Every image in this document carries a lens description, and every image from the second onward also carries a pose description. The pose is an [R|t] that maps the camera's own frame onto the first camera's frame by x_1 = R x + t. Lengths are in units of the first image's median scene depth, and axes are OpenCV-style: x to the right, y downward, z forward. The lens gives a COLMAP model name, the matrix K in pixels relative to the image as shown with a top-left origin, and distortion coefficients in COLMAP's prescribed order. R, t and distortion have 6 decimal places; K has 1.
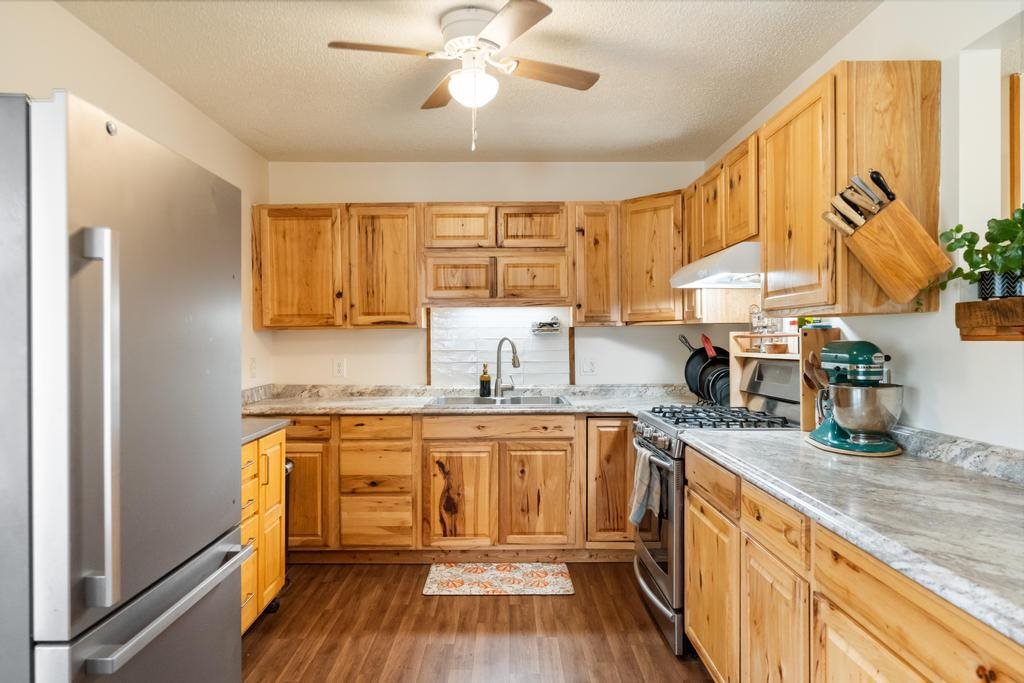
lens RADIAL K [[644.7, 0, 512.0], [0, 644.7, 341.5], [0, 0, 1]] dist [-0.012849, -0.000873]
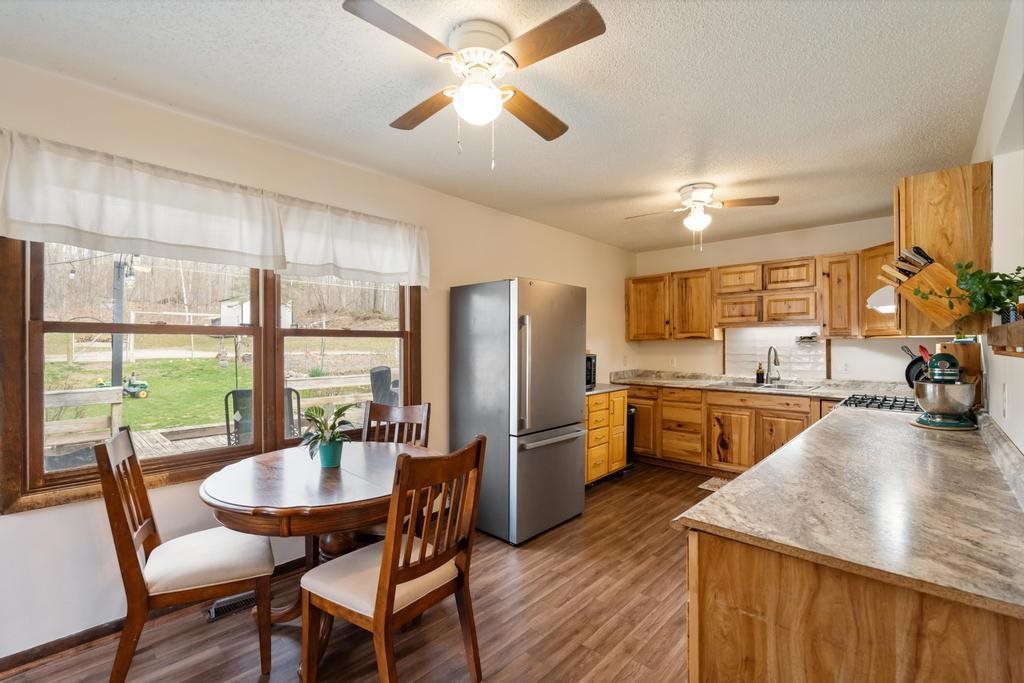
lens RADIAL K [[447.5, 0, 512.0], [0, 447.5, 341.5], [0, 0, 1]] dist [0.000170, -0.000030]
pose [[0.729327, 0.000542, -0.684165, 0.304309], [-0.005576, 0.999971, -0.005151, -0.009523], [0.684142, 0.007572, 0.729309, -0.254934]]
